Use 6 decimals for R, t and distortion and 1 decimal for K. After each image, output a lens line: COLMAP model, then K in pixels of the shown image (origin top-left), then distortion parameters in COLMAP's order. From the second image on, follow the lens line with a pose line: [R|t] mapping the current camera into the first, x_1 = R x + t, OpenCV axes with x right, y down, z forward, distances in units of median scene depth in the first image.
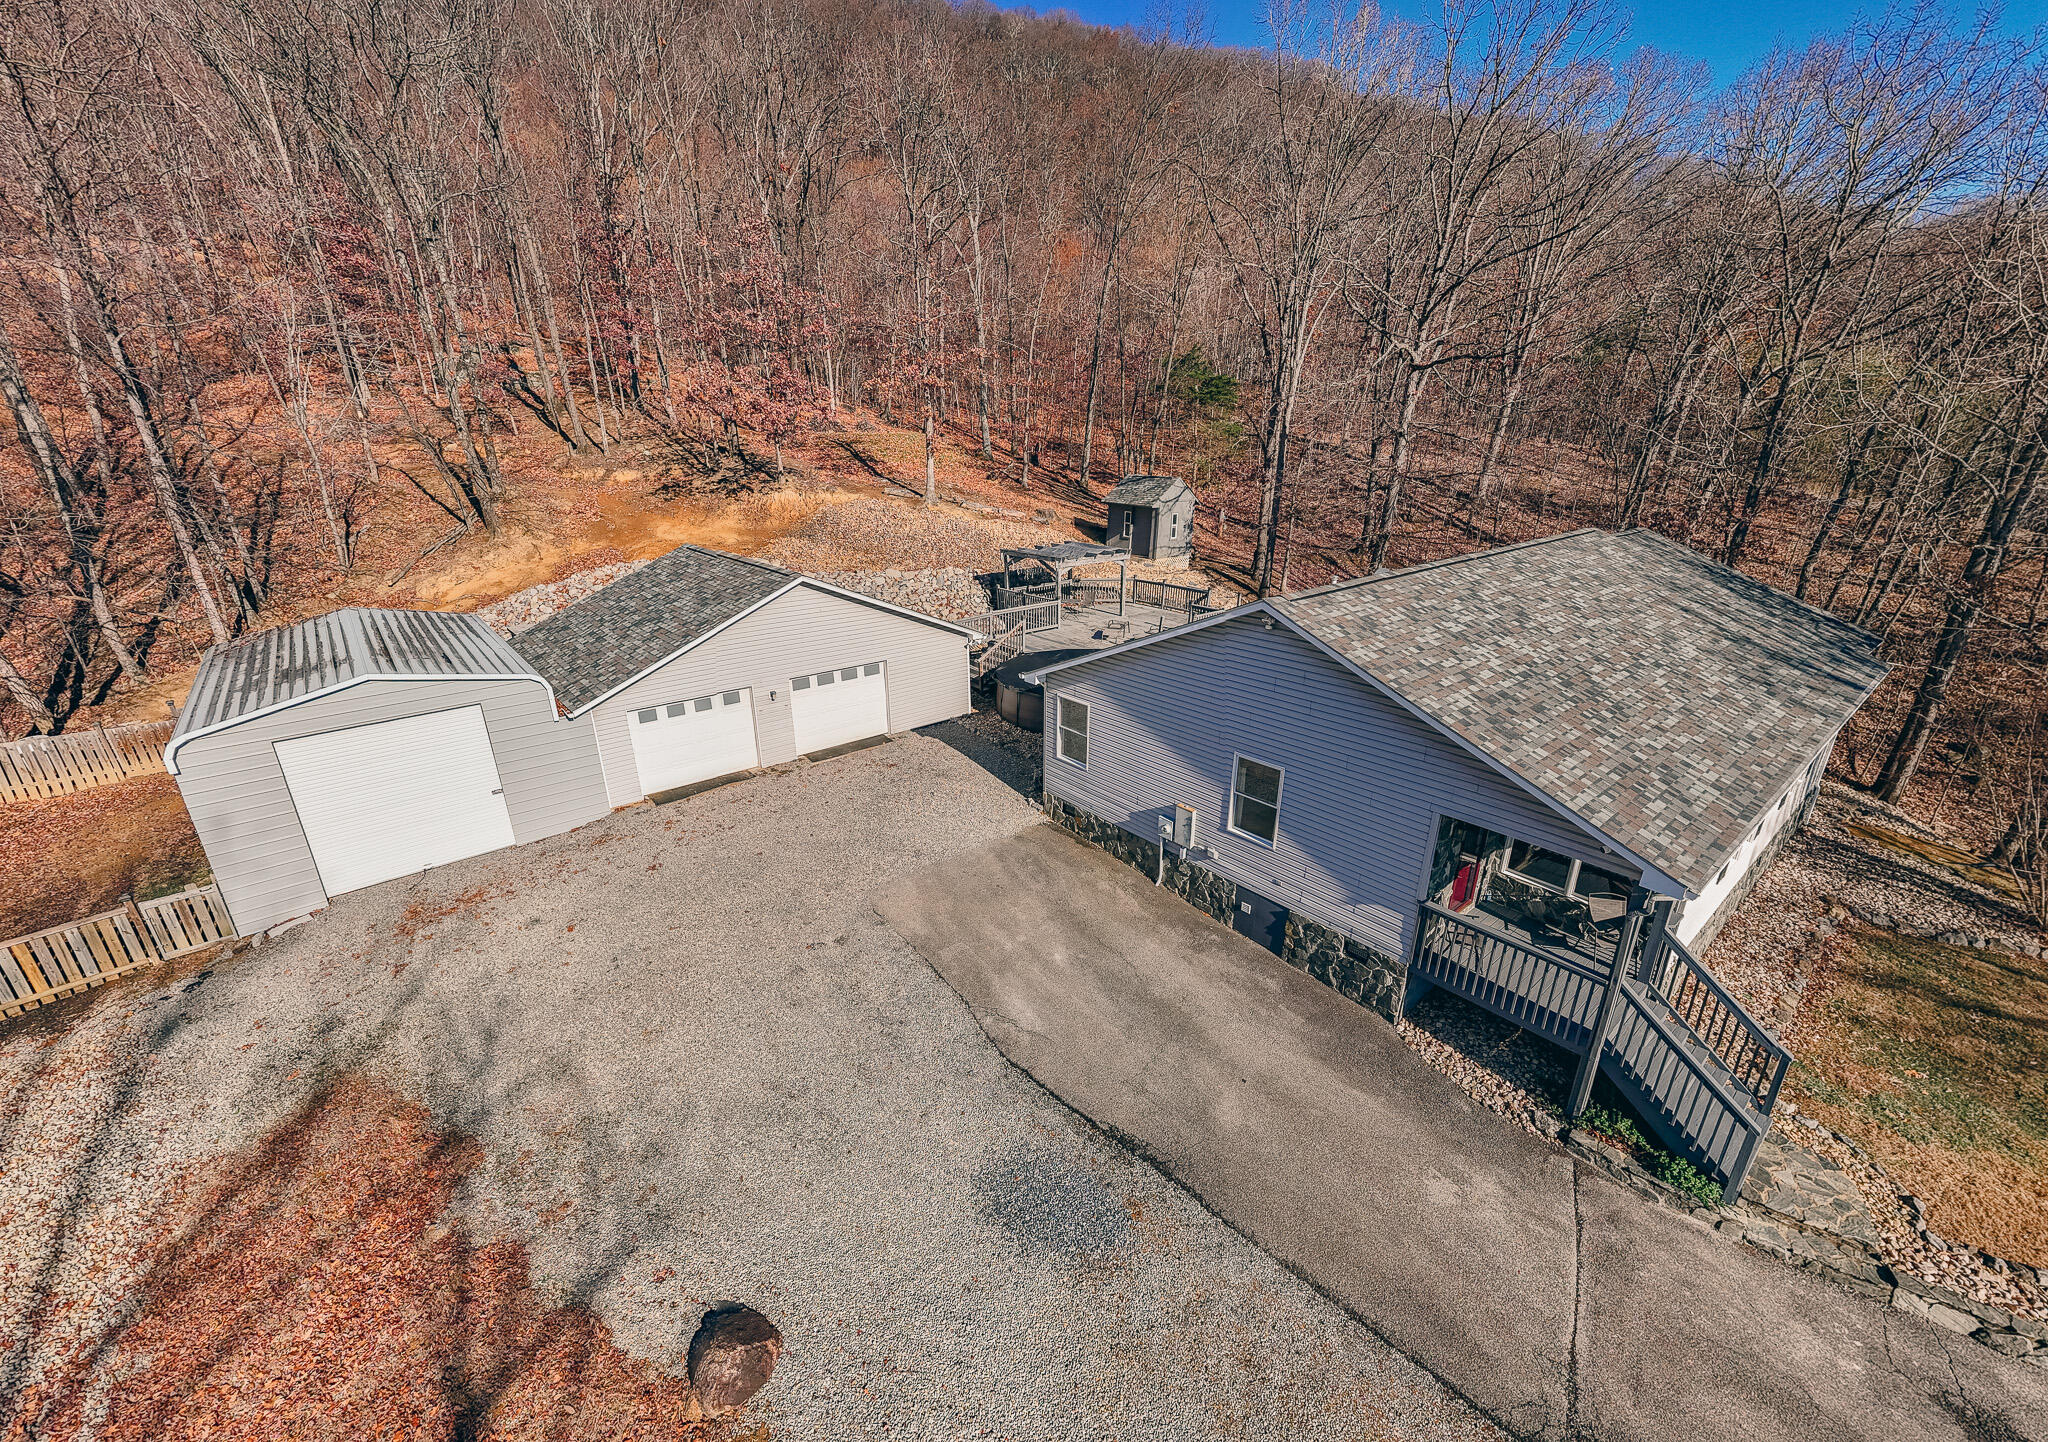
lens RADIAL K [[822.5, 0, 1035.3], [0, 822.5, 714.9], [0, 0, 1]] dist [0.020000, -0.001398]
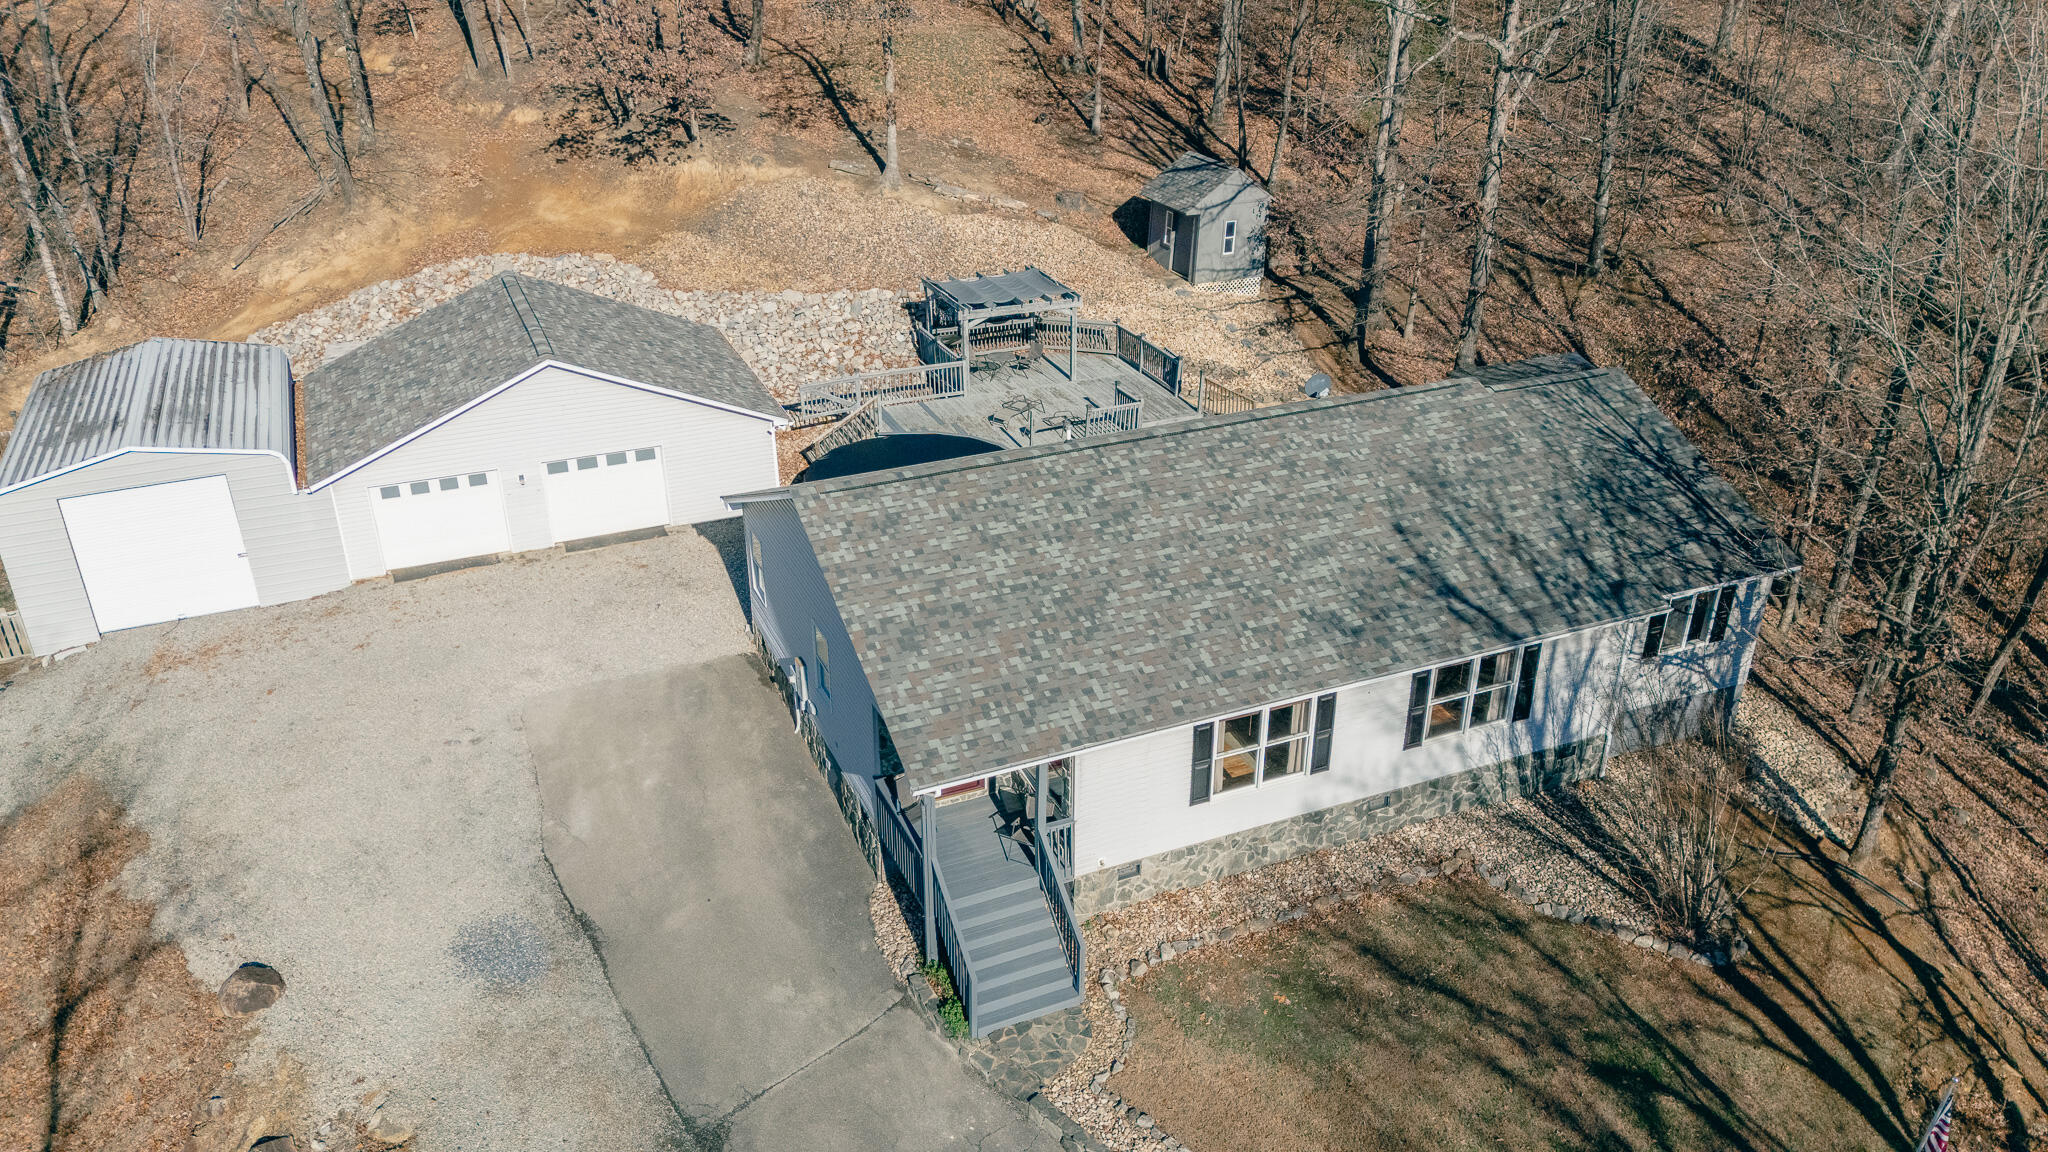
lens RADIAL K [[1500.8, 0, 1030.4], [0, 1500.8, 541.3], [0, 0, 1]] dist [0.060566, -0.032343]
pose [[0.964496, 0.120824, -0.234839, 0.650205], [-0.097017, 0.989135, 0.110453, -0.198533], [0.245633, -0.083748, 0.965738, -0.526907]]
